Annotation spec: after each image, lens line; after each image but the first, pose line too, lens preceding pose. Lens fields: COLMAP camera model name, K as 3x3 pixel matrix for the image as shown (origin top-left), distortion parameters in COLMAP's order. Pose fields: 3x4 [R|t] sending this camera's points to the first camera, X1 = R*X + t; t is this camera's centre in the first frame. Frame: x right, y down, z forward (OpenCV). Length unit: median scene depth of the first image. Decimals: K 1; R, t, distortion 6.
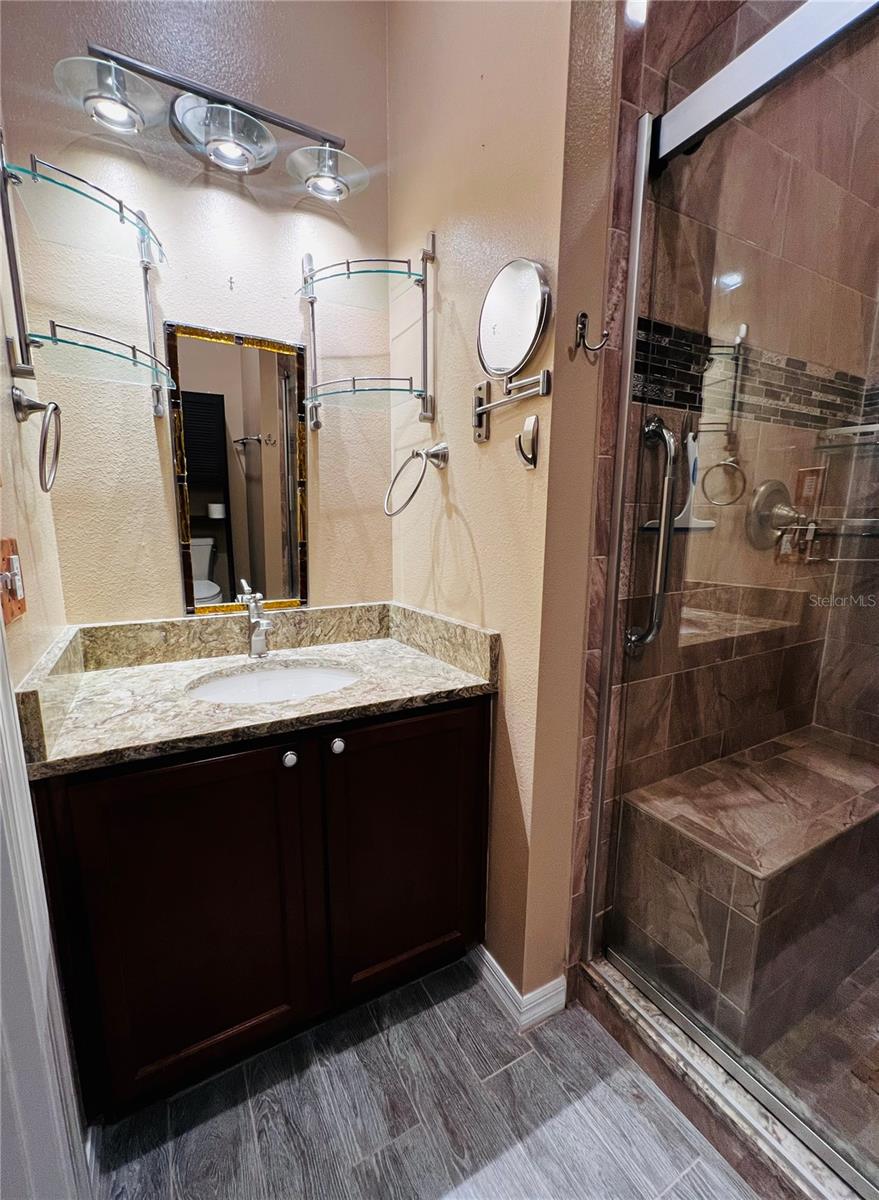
lens RADIAL K [[499.5, 0, 412.8], [0, 499.5, 615.7], [0, 0, 1]] dist [0.000150, -0.000196]
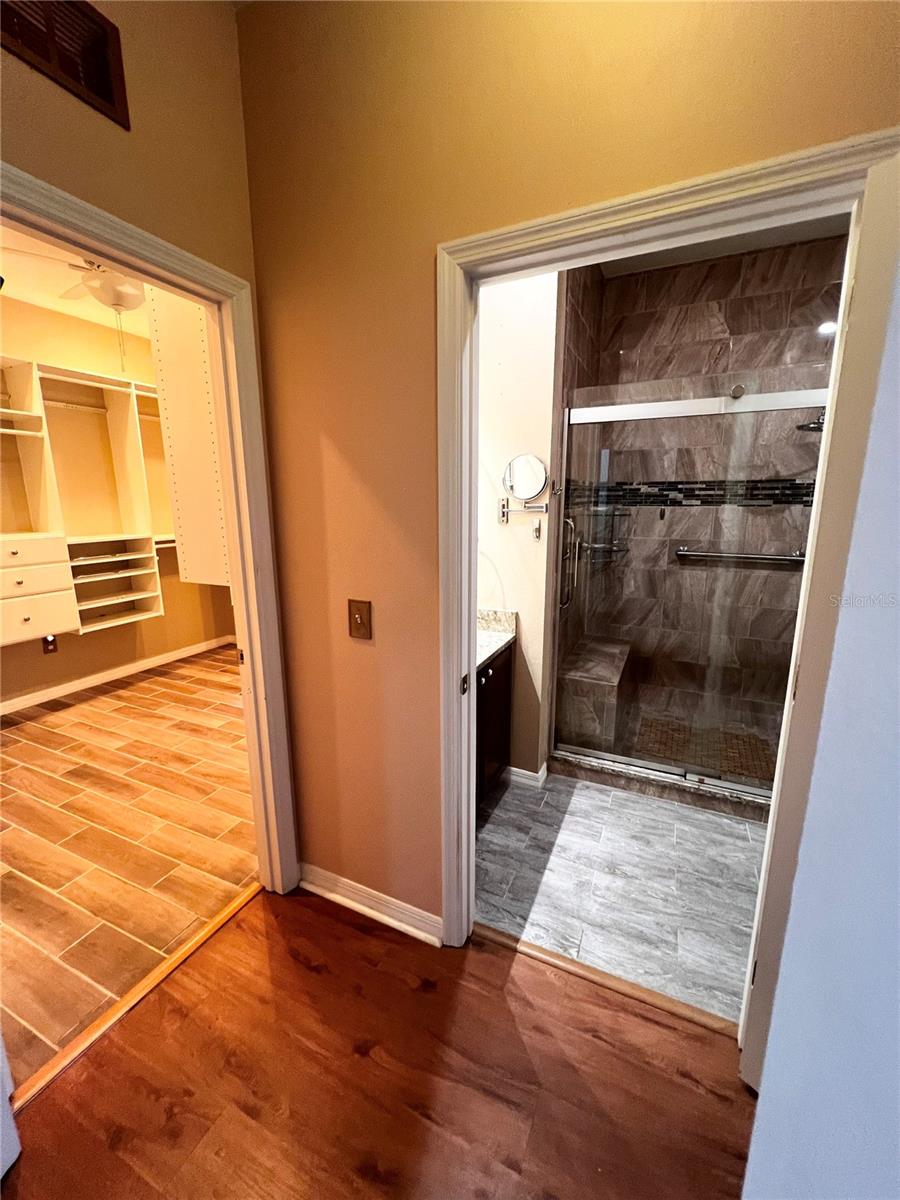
lens RADIAL K [[480.5, 0, 450.5], [0, 480.5, 598.5], [0, 0, 1]] dist [0.000242, -0.000330]
pose [[0.799483, -0.123234, 0.587911, -1.309668], [0.113331, 0.992097, 0.053841, -0.169421], [-0.589900, 0.023584, 0.807132, -0.524764]]
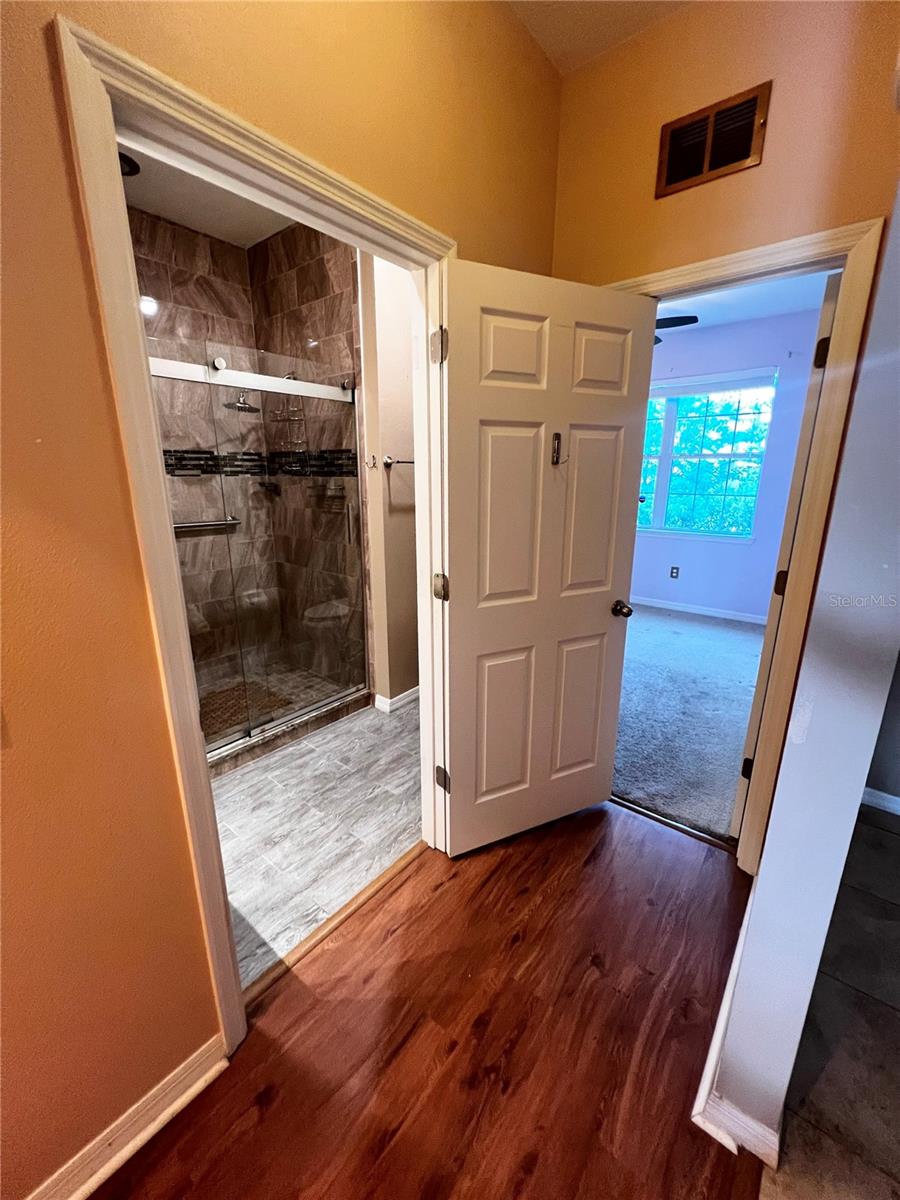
lens RADIAL K [[480.5, 0, 449.5], [0, 480.5, 598.6], [0, 0, 1]] dist [0.000242, -0.000330]
pose [[-0.385729, -0.236208, 0.891863, -1.535067], [0.167111, 0.932795, 0.319324, -0.309773], [-0.907352, 0.272213, -0.320333, 0.296936]]
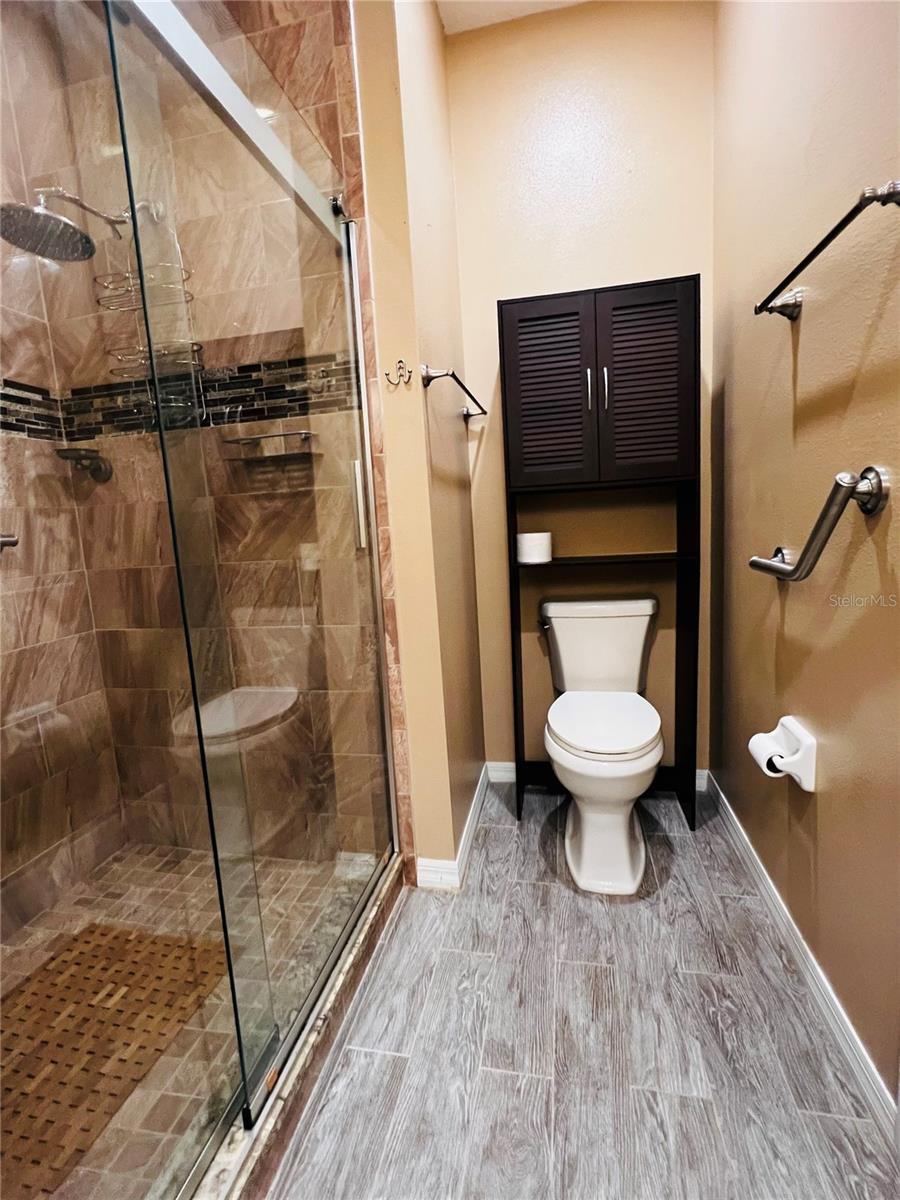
lens RADIAL K [[549.5, 0, 450.0], [0, 549.5, 598.5], [0, 0, 1]] dist [-0.000763, 0.000029]
pose [[-0.766439, -0.045358, 0.640713, -0.057459], [0.178345, 0.943254, 0.280117, -0.080667], [-0.617061, 0.328960, -0.714857, 0.743638]]
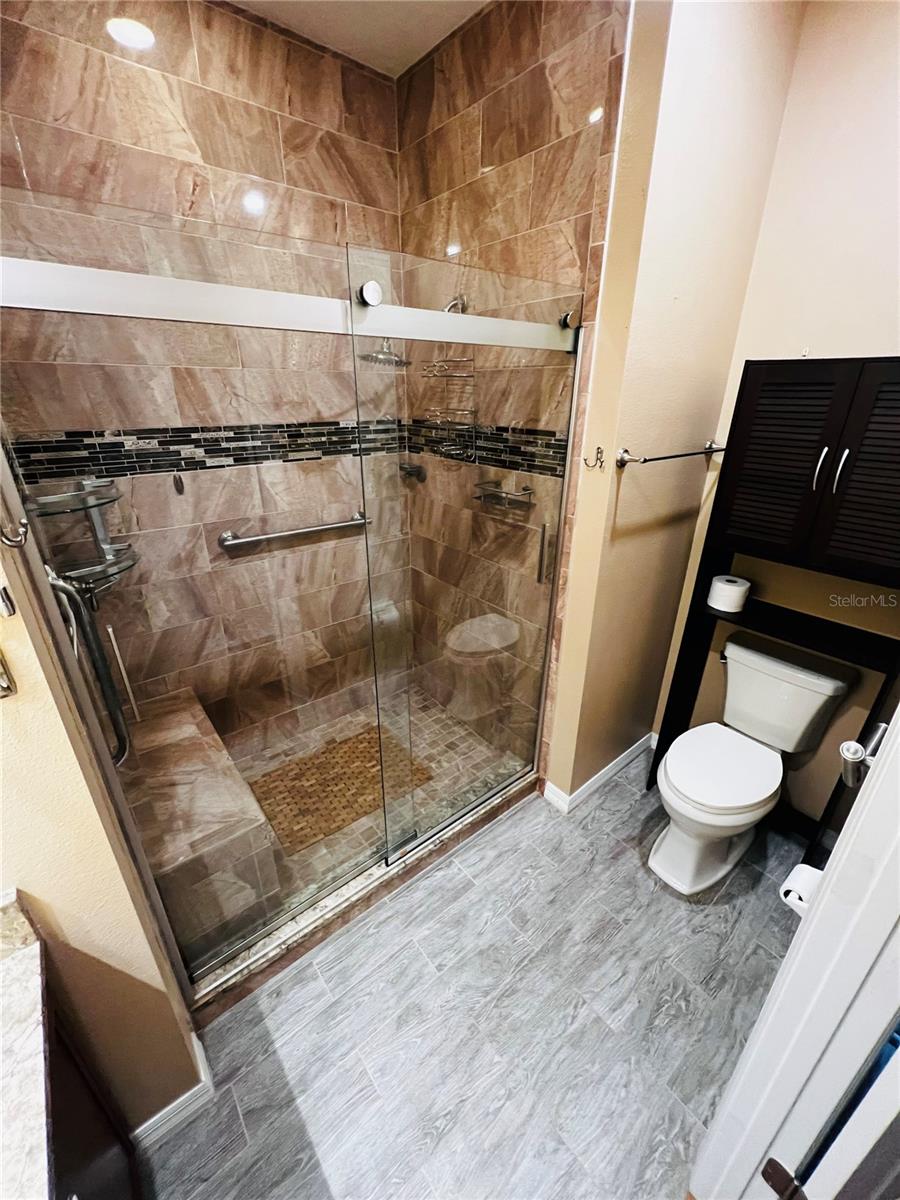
lens RADIAL K [[480.5, 0, 450.5], [0, 480.5, 599.1], [0, 0, 1]] dist [0.000242, -0.000330]
pose [[-0.194076, -0.392174, 0.899185, -0.440259], [0.175721, 0.887890, 0.425174, -0.552878], [-0.965120, 0.240522, -0.103404, 0.351940]]
